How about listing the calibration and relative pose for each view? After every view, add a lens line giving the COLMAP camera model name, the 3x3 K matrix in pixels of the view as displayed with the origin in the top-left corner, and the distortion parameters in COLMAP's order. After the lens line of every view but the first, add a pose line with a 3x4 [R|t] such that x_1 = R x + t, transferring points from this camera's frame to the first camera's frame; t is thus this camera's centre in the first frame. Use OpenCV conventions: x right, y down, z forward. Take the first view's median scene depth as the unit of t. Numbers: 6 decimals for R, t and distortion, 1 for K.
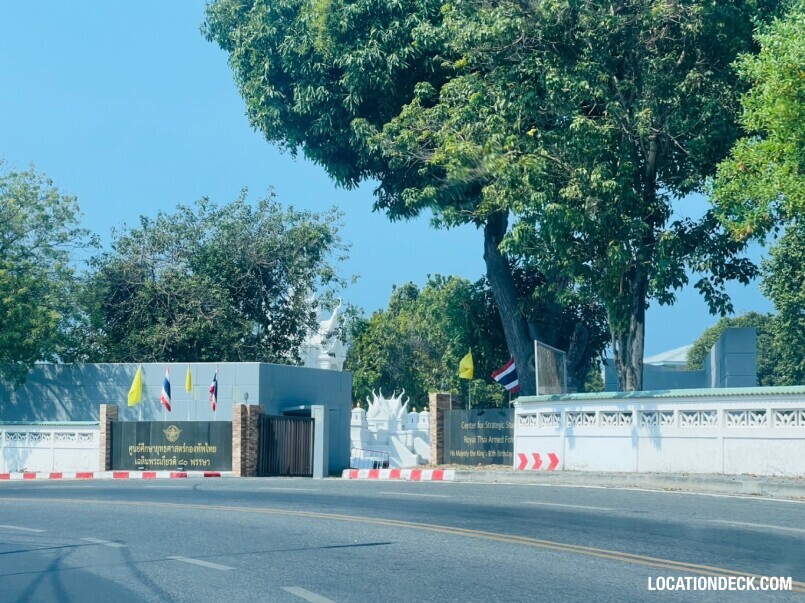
lens RADIAL K [[1550.5, 0, 426.6], [0, 1550.5, 318.5], [0, 0, 1]] dist [0.035385, 0.000000]
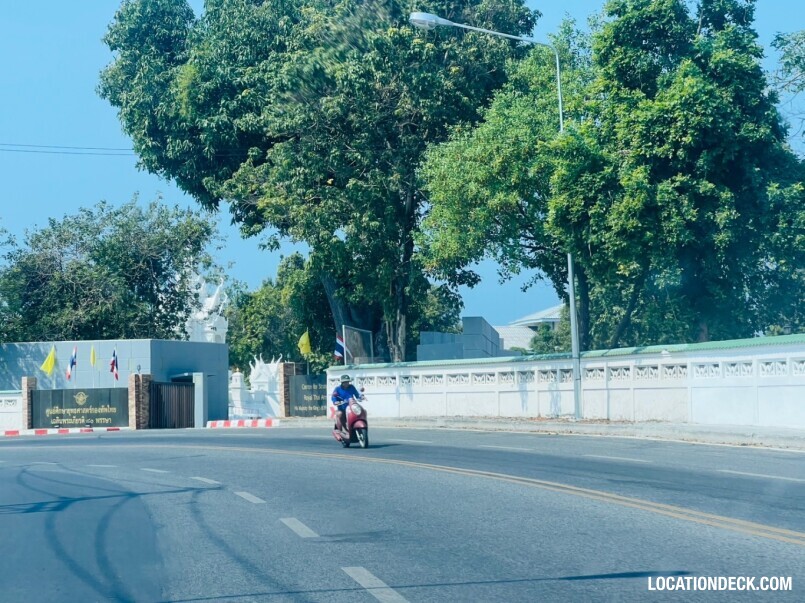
lens RADIAL K [[1550.5, 0, 386.7], [0, 1550.5, 276.0], [0, 0, 1]] dist [0.035385, 0.000000]
pose [[0.999095, -0.022562, 0.036071, 0.049299], [0.022547, 0.999745, 0.000812, -0.024756], [-0.036080, 0.000002, 0.999349, -0.321612]]
